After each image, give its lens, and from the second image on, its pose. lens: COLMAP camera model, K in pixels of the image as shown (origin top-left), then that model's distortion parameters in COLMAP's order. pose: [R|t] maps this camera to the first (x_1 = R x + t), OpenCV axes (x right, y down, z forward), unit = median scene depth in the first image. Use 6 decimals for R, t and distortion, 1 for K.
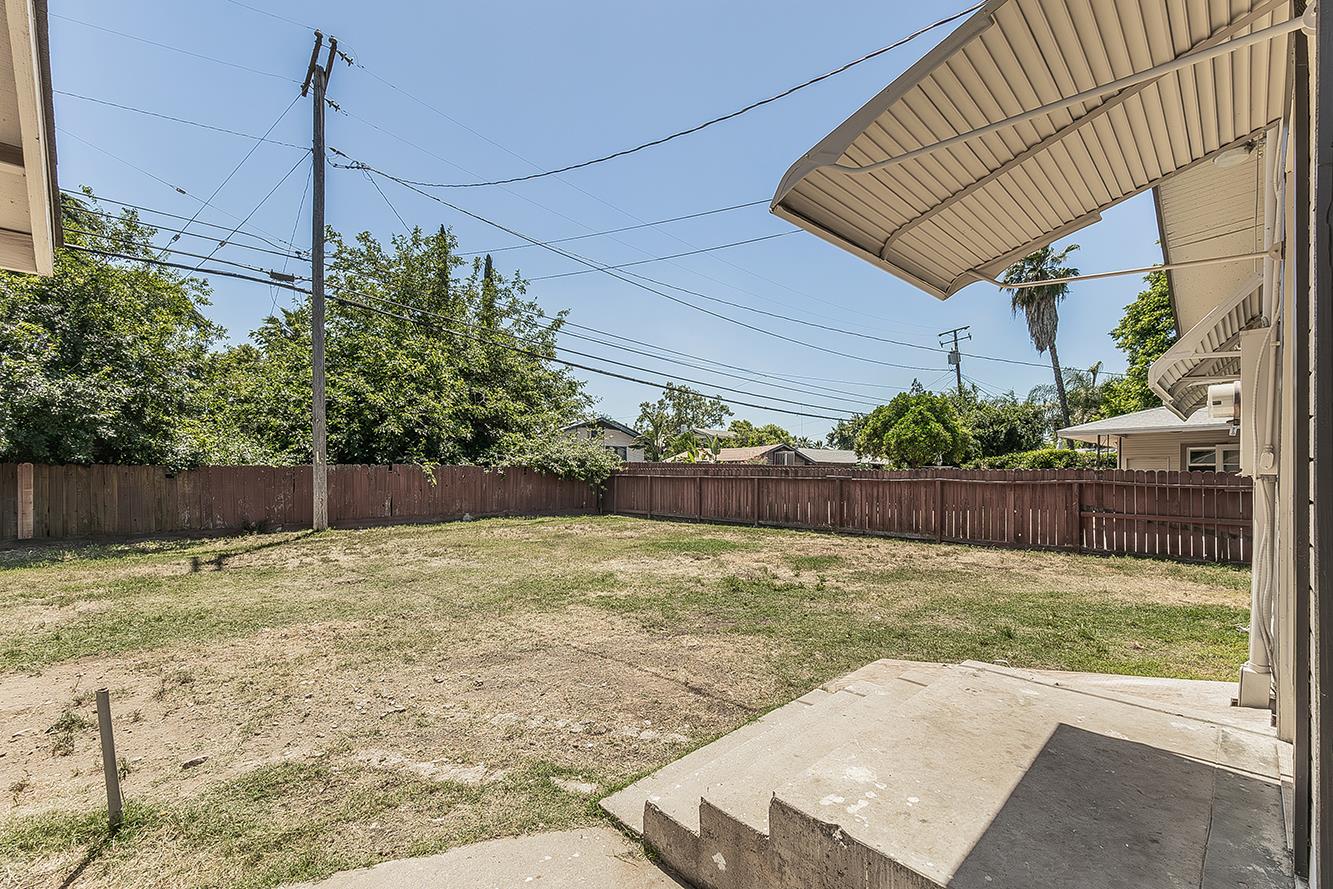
lens RADIAL K [[555.7, 0, 677.3], [0, 555.7, 482.0], [0, 0, 1]] dist [-0.001262, 0.000131]
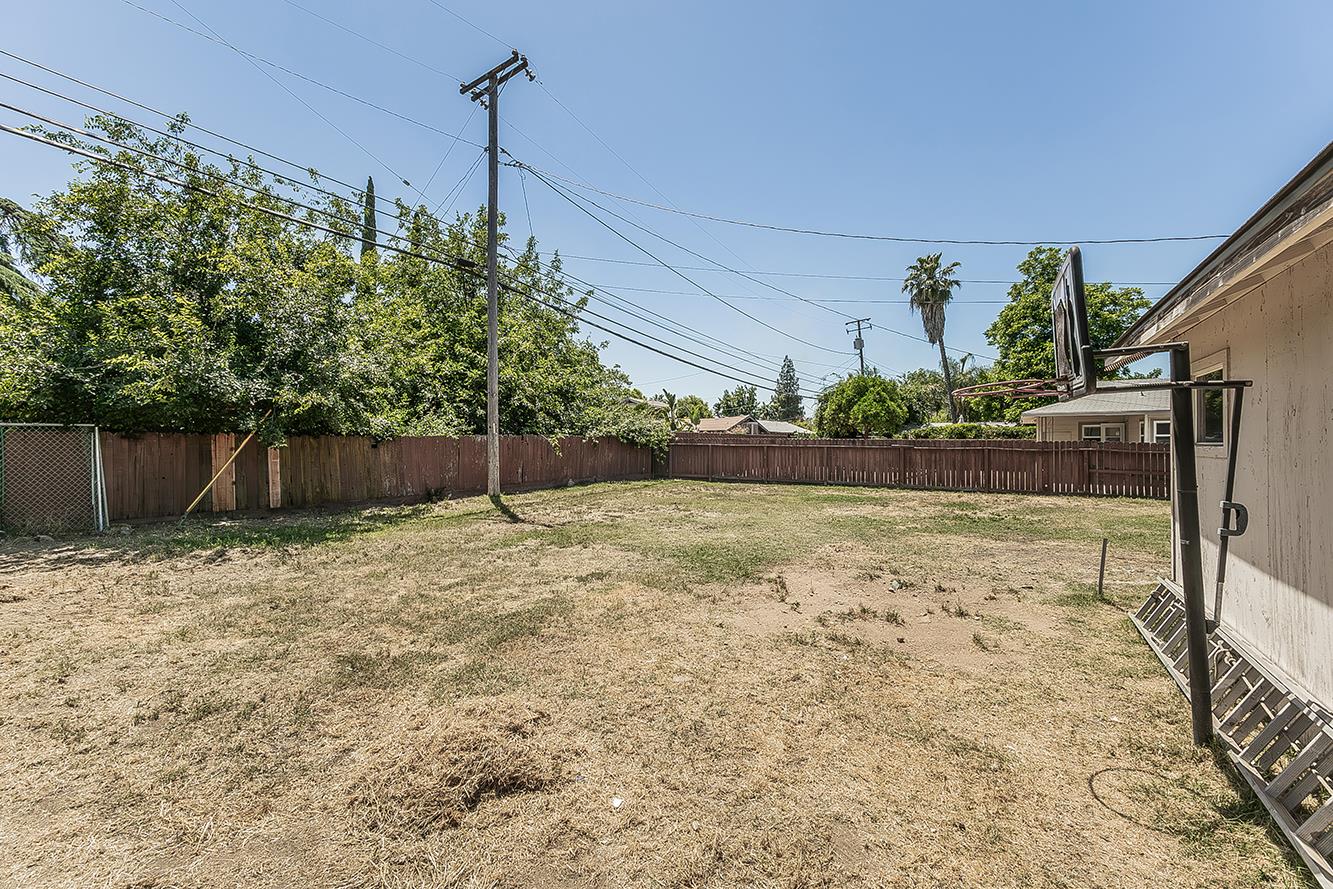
lens RADIAL K [[555.7, 0, 678.2], [0, 555.7, 441.9], [0, 0, 1]] dist [-0.001262, 0.000131]
pose [[0.966885, 0.001700, 0.255206, -0.294464], [0.001313, 0.999931, -0.011634, -0.002509], [-0.255208, 0.011584, 0.966817, -0.074727]]
